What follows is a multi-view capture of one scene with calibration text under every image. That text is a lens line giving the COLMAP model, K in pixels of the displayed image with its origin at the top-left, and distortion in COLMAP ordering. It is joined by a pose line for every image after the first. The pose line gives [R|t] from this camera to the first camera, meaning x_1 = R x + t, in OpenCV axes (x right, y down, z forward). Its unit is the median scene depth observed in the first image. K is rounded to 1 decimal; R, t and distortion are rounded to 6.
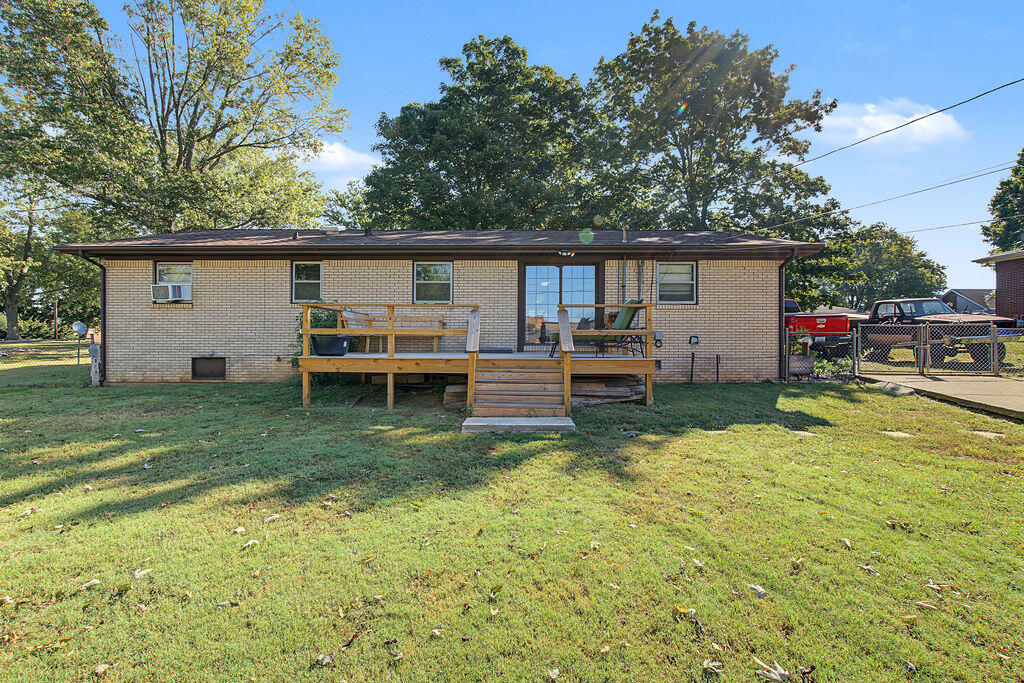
lens RADIAL K [[440.8, 0, 510.8], [0, 440.8, 338.7], [0, 0, 1]] dist [-0.009409, 0.000322]
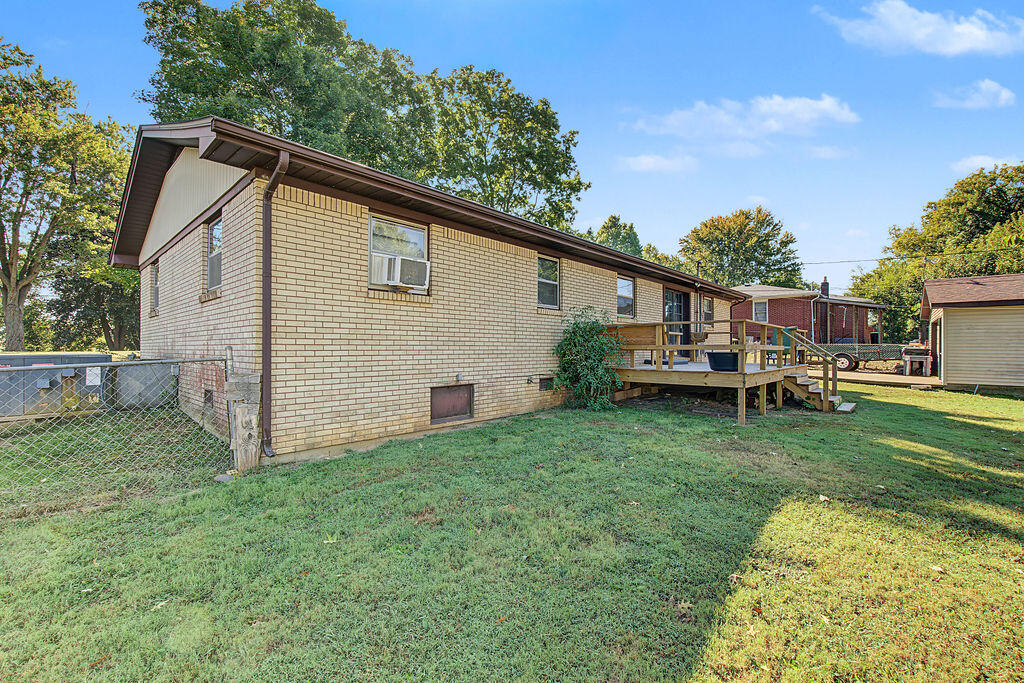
lens RADIAL K [[440.8, 0, 513.0], [0, 440.8, 344.2], [0, 0, 1]] dist [-0.009409, 0.000322]
pose [[0.654156, 0.005697, 0.756338, -1.105512], [-0.001645, 0.999980, -0.006110, -0.011488], [-0.756358, 0.002753, 0.654152, 0.527191]]
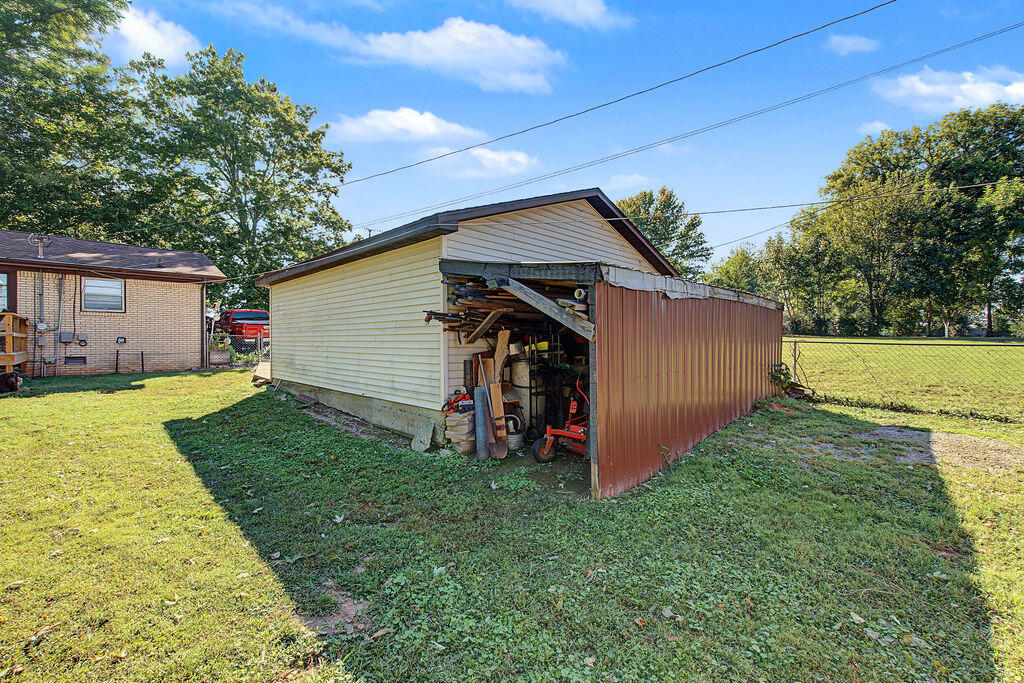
lens RADIAL K [[440.8, 0, 514.1], [0, 440.8, 344.7], [0, 0, 1]] dist [-0.009409, 0.000322]
pose [[0.713767, -0.005488, 0.700362, 0.319889], [-0.000608, 0.999964, 0.008455, 0.004305], [-0.700383, -0.006461, 0.713738, -0.683261]]
